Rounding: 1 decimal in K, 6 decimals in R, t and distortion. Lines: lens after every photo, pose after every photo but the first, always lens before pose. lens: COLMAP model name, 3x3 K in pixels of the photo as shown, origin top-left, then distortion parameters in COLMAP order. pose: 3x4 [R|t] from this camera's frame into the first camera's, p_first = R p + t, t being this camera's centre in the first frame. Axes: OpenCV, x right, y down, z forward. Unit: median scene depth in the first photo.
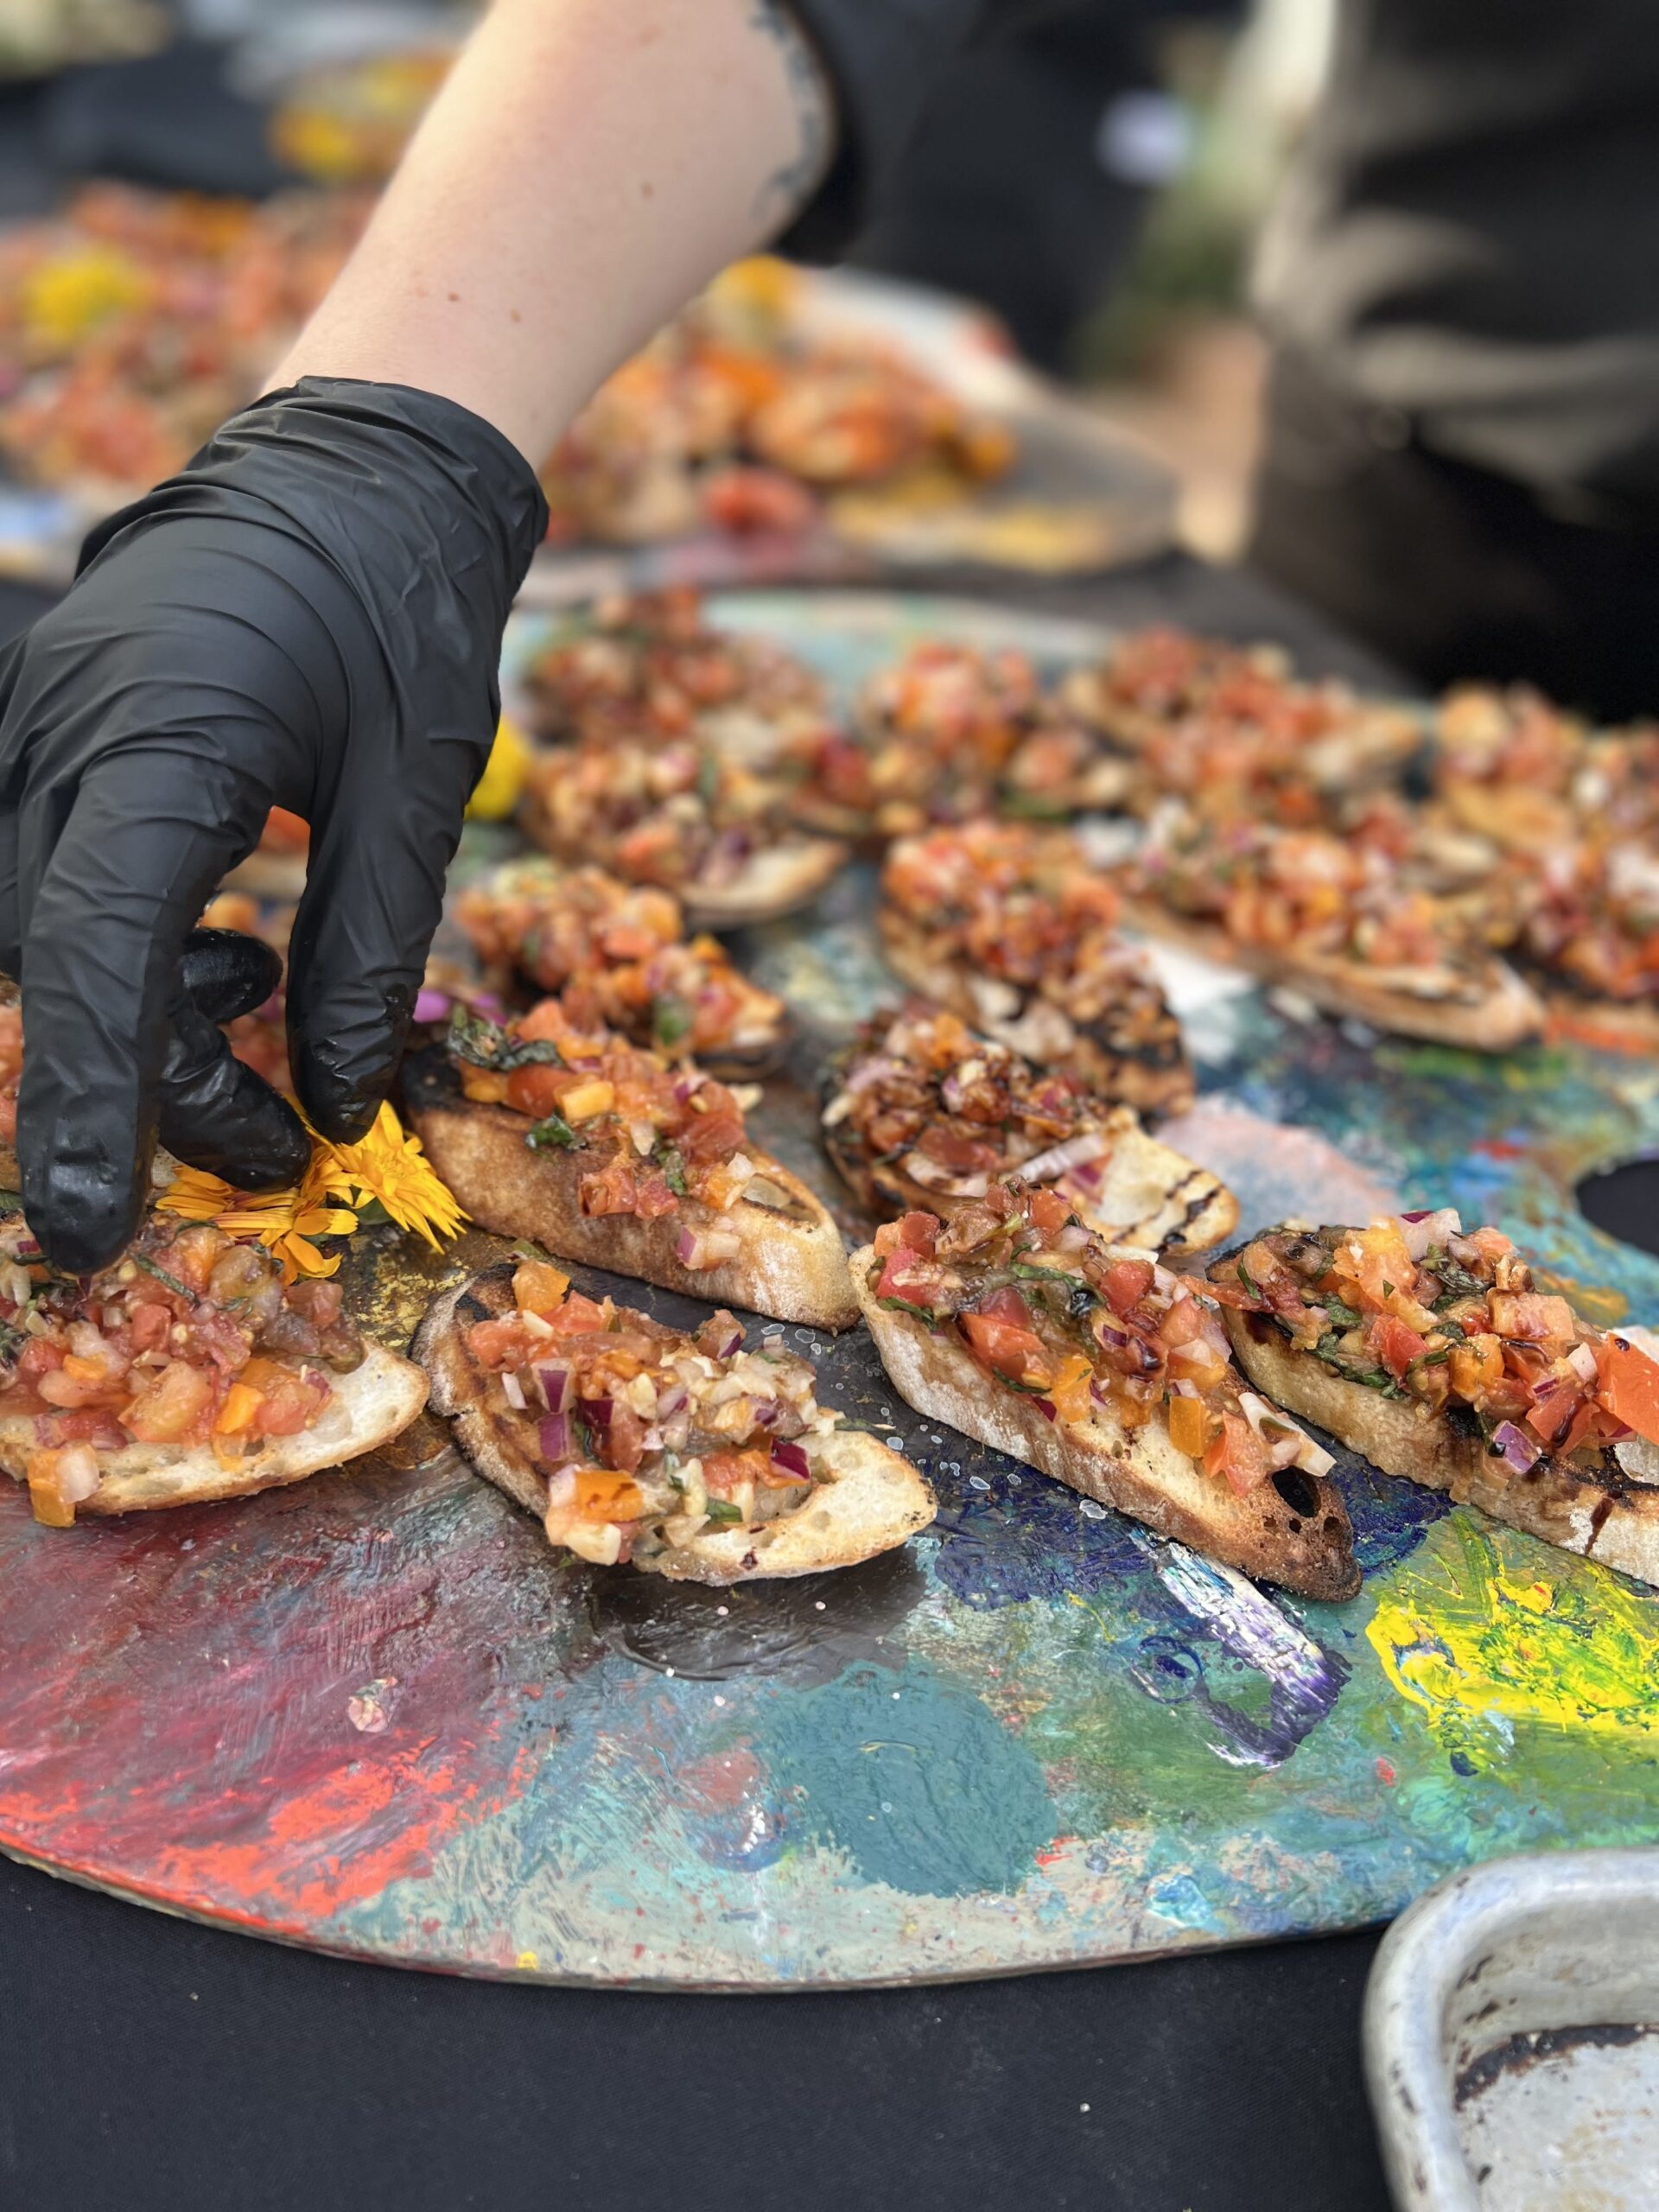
lens RADIAL K [[1690.5, 0, 829.5], [0, 1690.5, 1106.0], [0, 0, 1]] dist [0.079048, -0.243909]
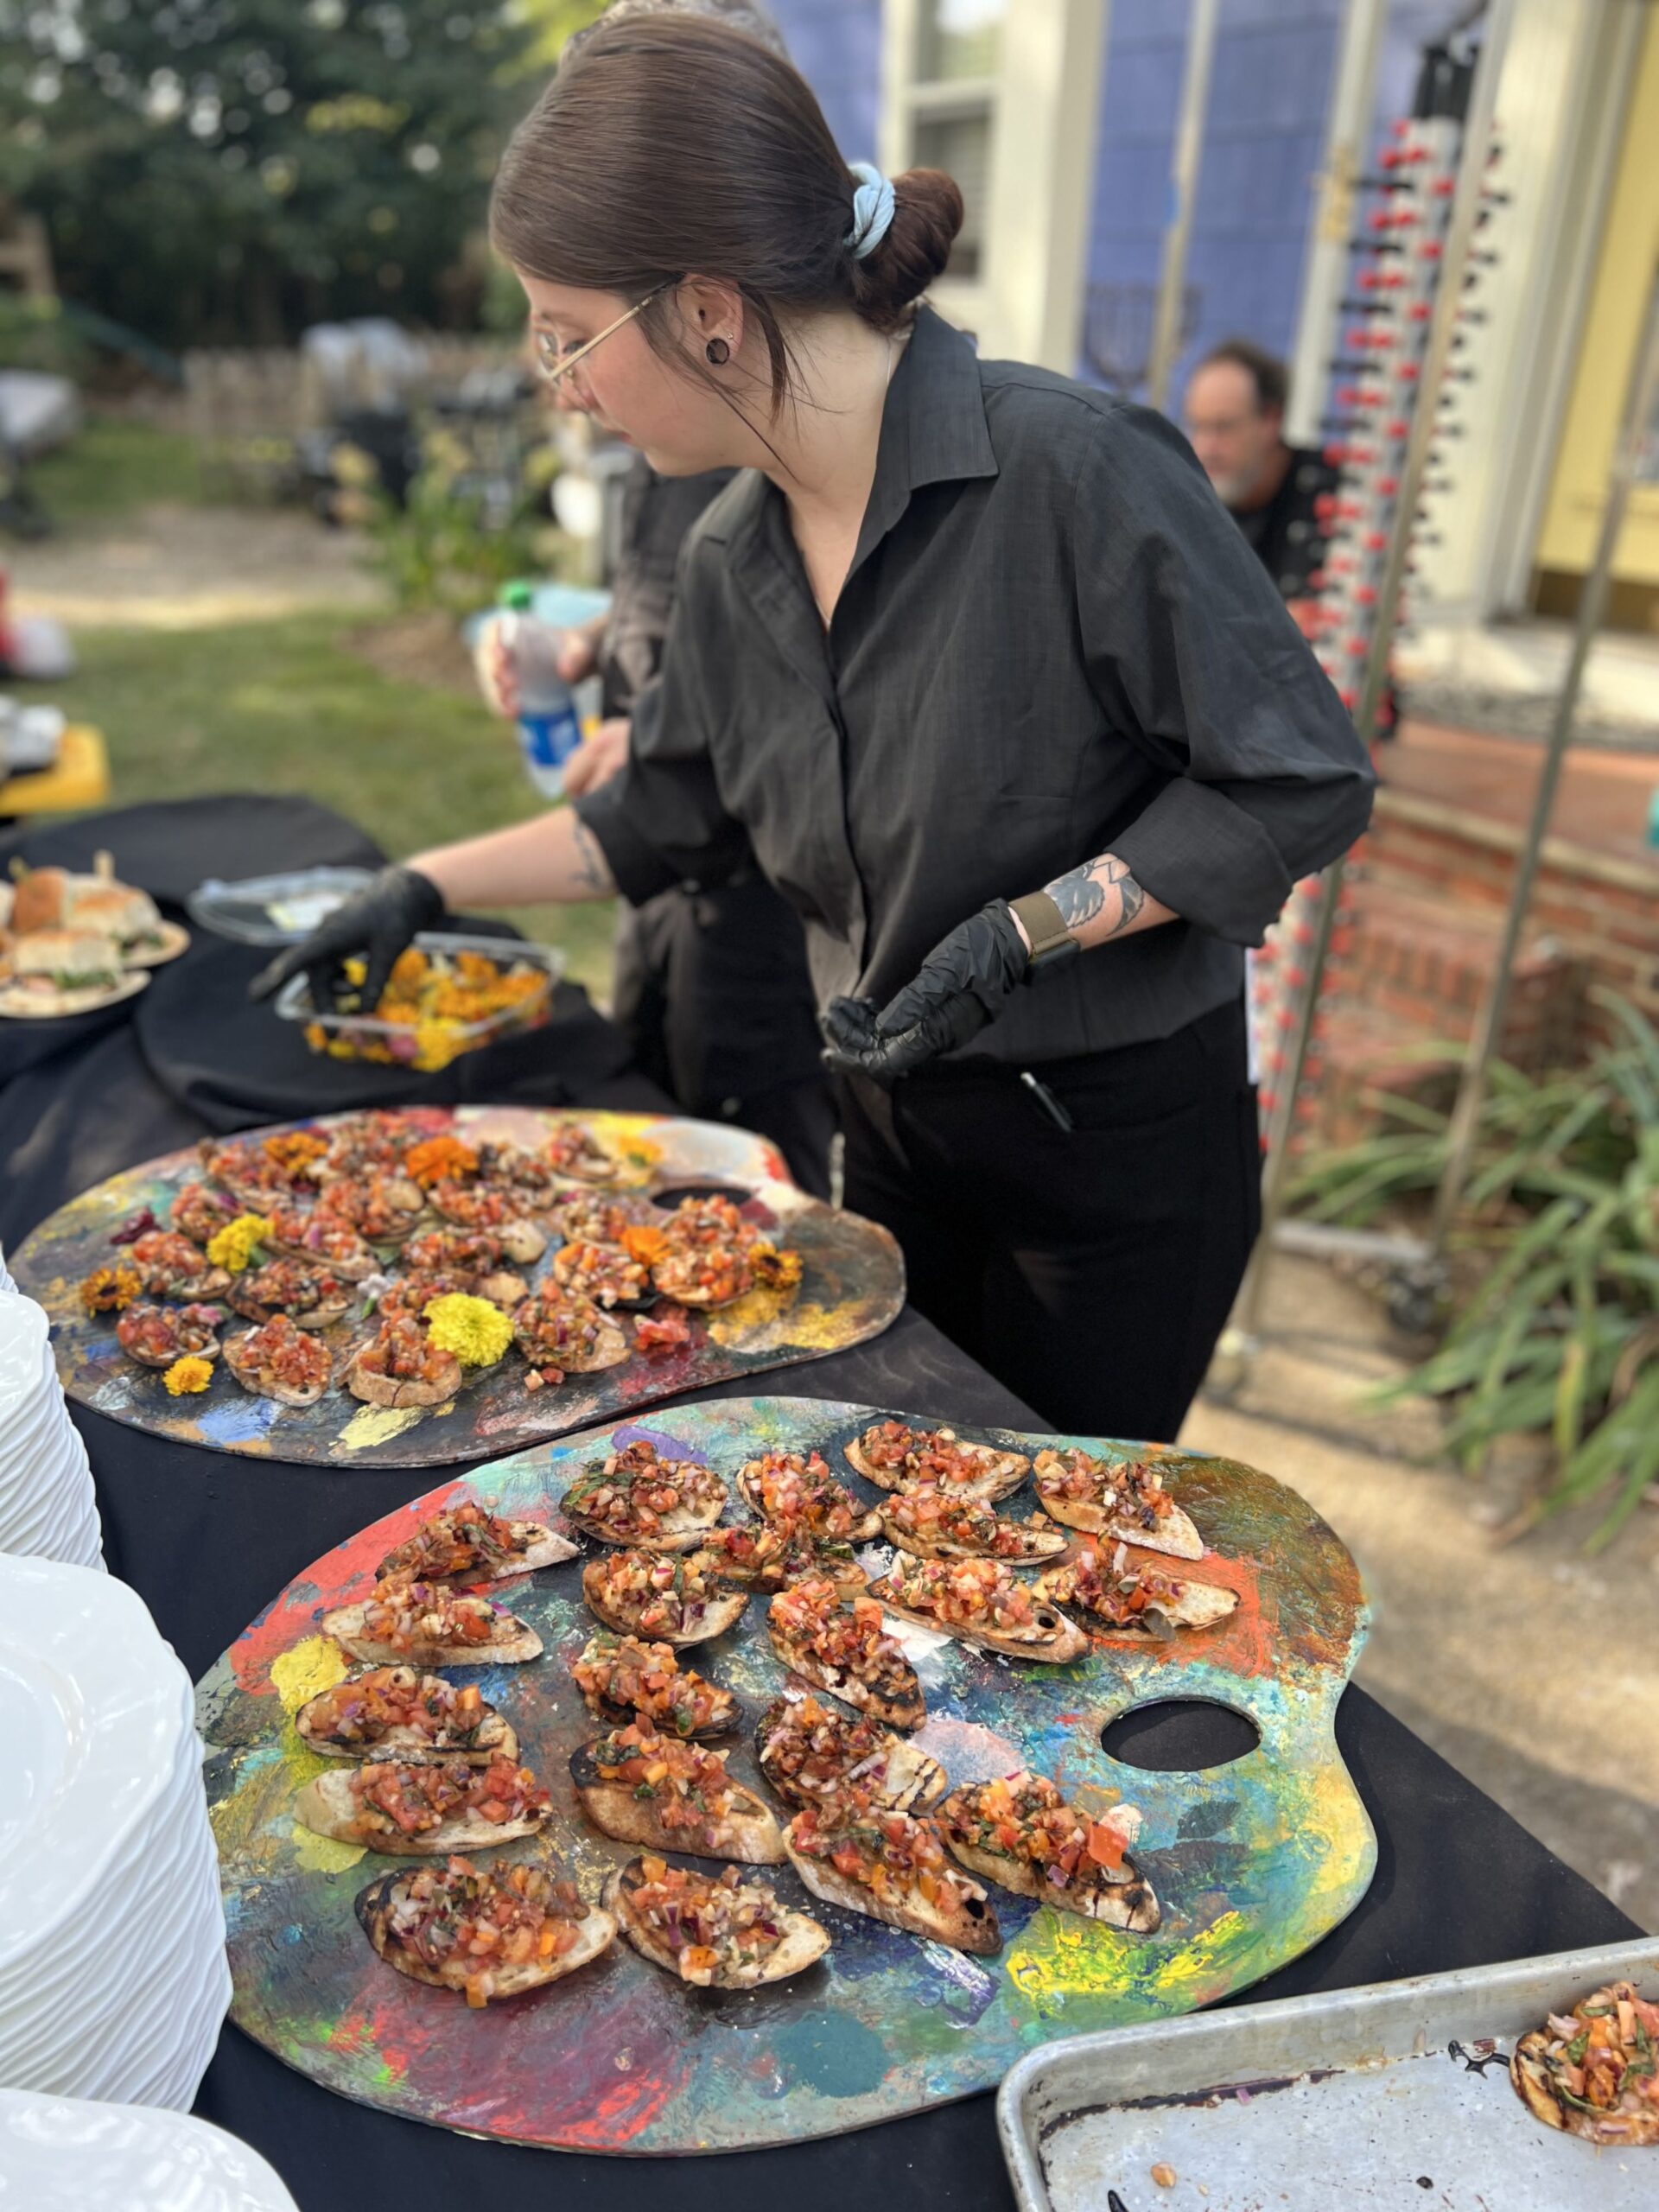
lens RADIAL K [[1666.7, 0, 829.5], [0, 1666.7, 1106.0], [0, 0, 1]] dist [-0.002336, 0.004193]
pose [[0.988026, -0.111512, 0.106632, -0.059921], [0.133004, 0.965858, -0.222323, -0.384769], [-0.078200, 0.233844, 0.969124, -1.580455]]
